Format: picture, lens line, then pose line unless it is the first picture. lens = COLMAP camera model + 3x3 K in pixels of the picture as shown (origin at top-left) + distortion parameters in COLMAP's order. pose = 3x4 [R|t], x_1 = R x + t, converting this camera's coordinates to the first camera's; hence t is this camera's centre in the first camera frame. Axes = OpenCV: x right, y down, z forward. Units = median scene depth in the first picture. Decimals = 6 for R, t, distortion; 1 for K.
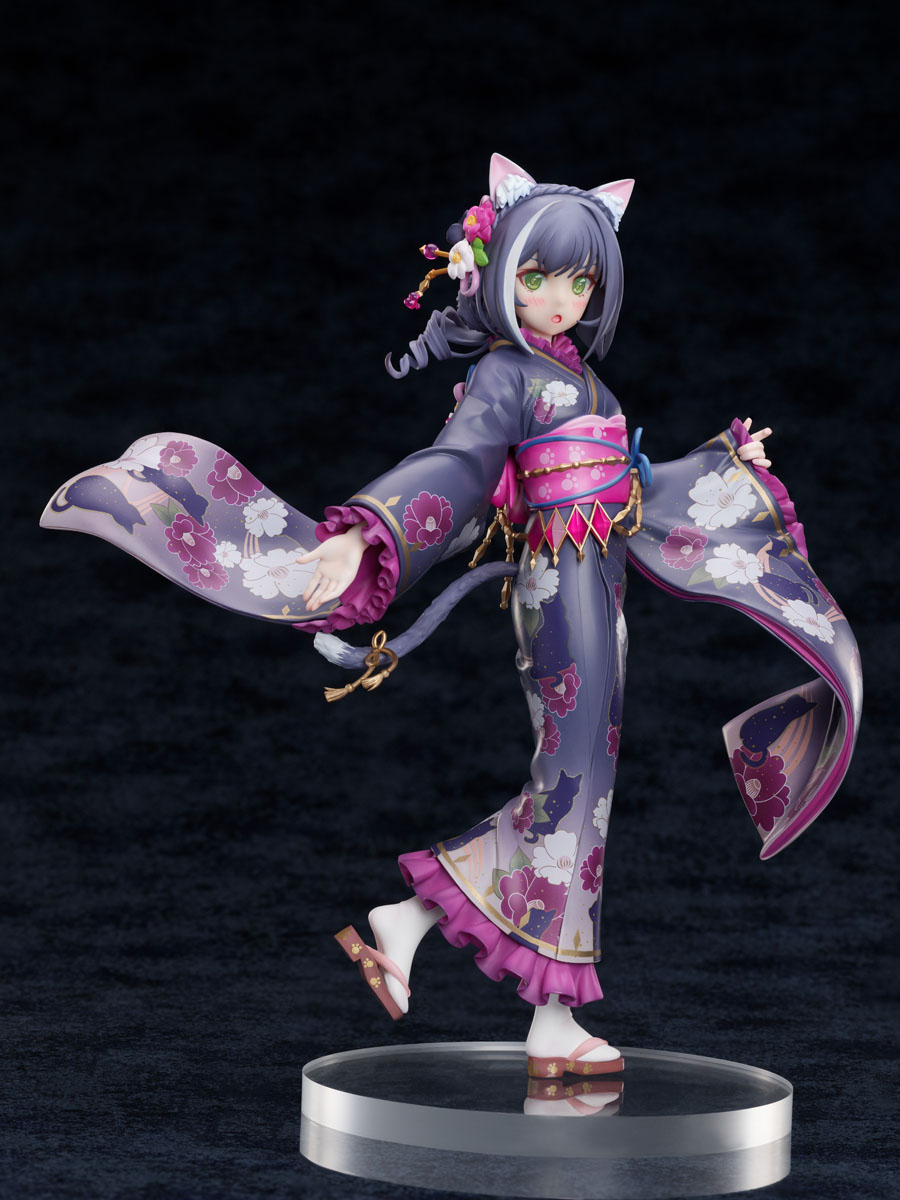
lens RADIAL K [[3264.4, 0, 456.1], [0, 3264.4, 590.1], [0, 0, 1]] dist [0.012392, 0.000000]
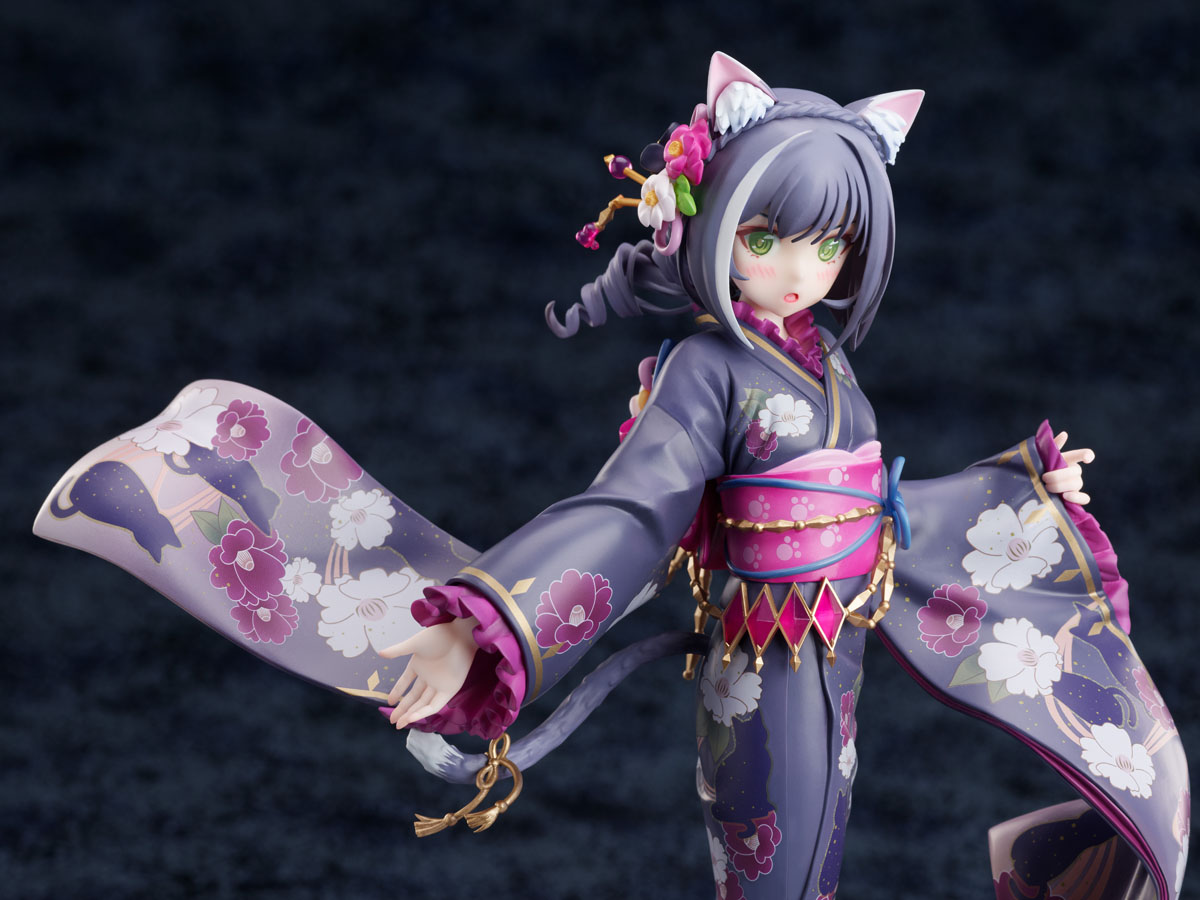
lens RADIAL K [[3264.4, 0, 588.5], [0, 3264.4, 460.3], [0, 0, 1]] dist [0.012392, 0.000000]
pose [[0.995603, 0.076909, -0.053478, 0.027714], [-0.065997, 0.981043, 0.182208, -0.170833], [0.066478, -0.177877, 0.981805, 0.321809]]
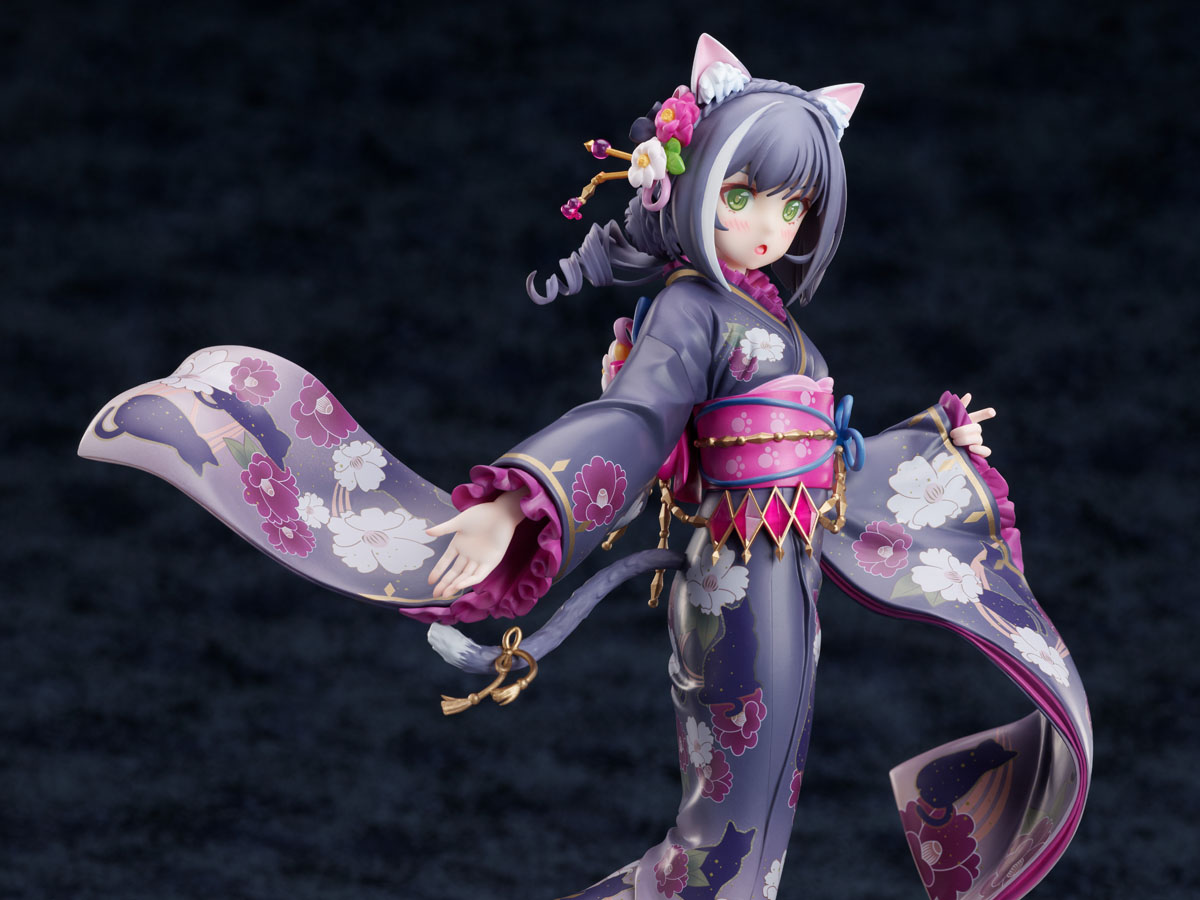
lens RADIAL K [[3264.4, 0, 596.1], [0, 3264.4, 455.5], [0, 0, 1]] dist [0.012392, 0.000000]
pose [[0.987334, 0.084840, 0.134063, -0.110342], [-0.082794, 0.996350, -0.020774, -0.013540], [-0.135336, 0.009412, 0.990755, 0.221571]]
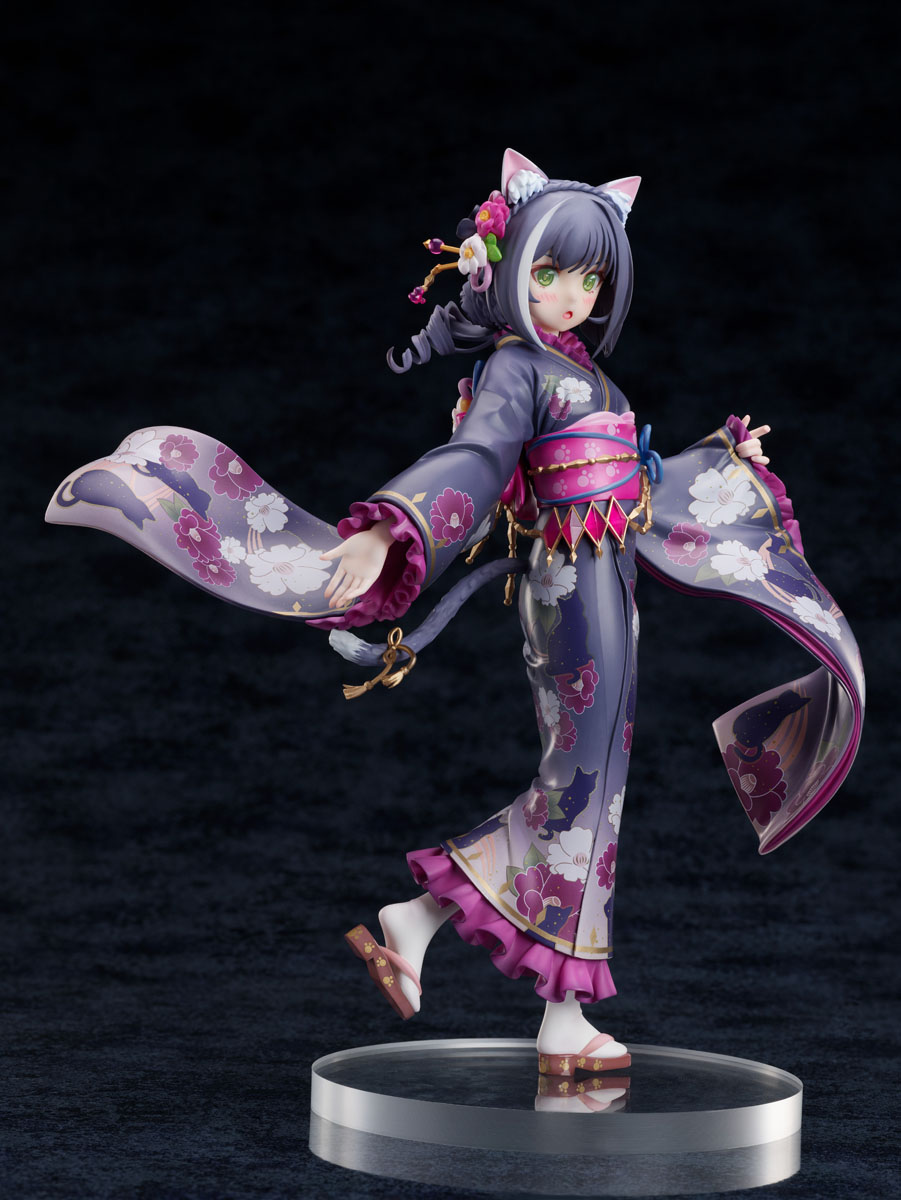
lens RADIAL K [[3264.4, 0, 448.8], [0, 3264.4, 589.6], [0, 0, 1]] dist [0.012392, 0.000000]
pose [[0.994790, 0.000661, 0.101938, -0.107099], [-0.001080, 0.999991, 0.004054, -0.003049], [-0.101935, -0.004143, 0.994782, 0.009384]]
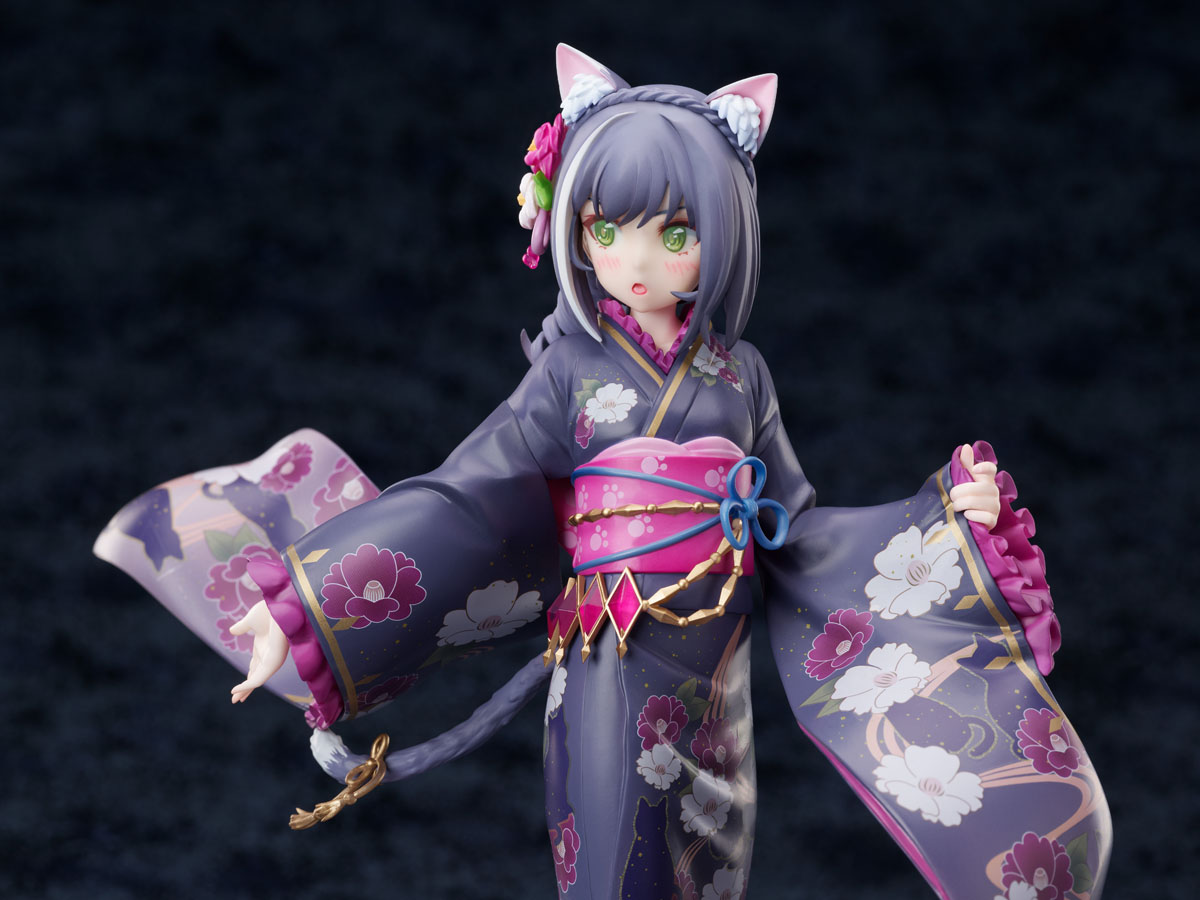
lens RADIAL K [[3264.4, 0, 597.4], [0, 3264.4, 448.5], [0, 0, 1]] dist [0.012392, 0.000000]
pose [[0.789098, 0.042859, -0.612771, 0.432420], [-0.040346, 0.999025, 0.017919, -0.062112], [0.612941, 0.010583, 0.790057, 0.469399]]
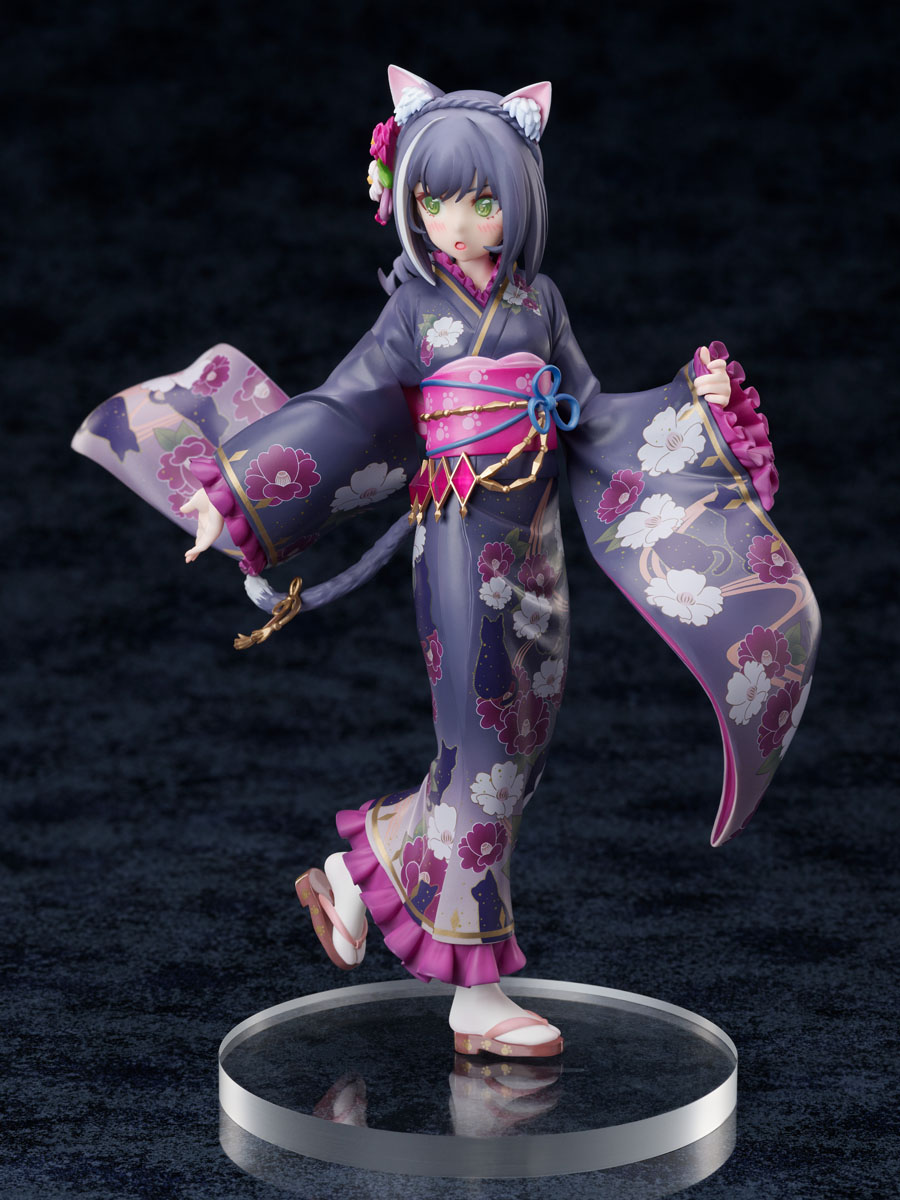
lens RADIAL K [[3264.4, 0, 443.1], [0, 3264.4, 611.5], [0, 0, 1]] dist [0.012392, 0.000000]
pose [[0.780184, 0.075443, -0.620984, 0.597797], [0.026694, 0.987781, 0.153542, -0.121879], [0.624980, -0.136368, 0.768637, 0.285133]]
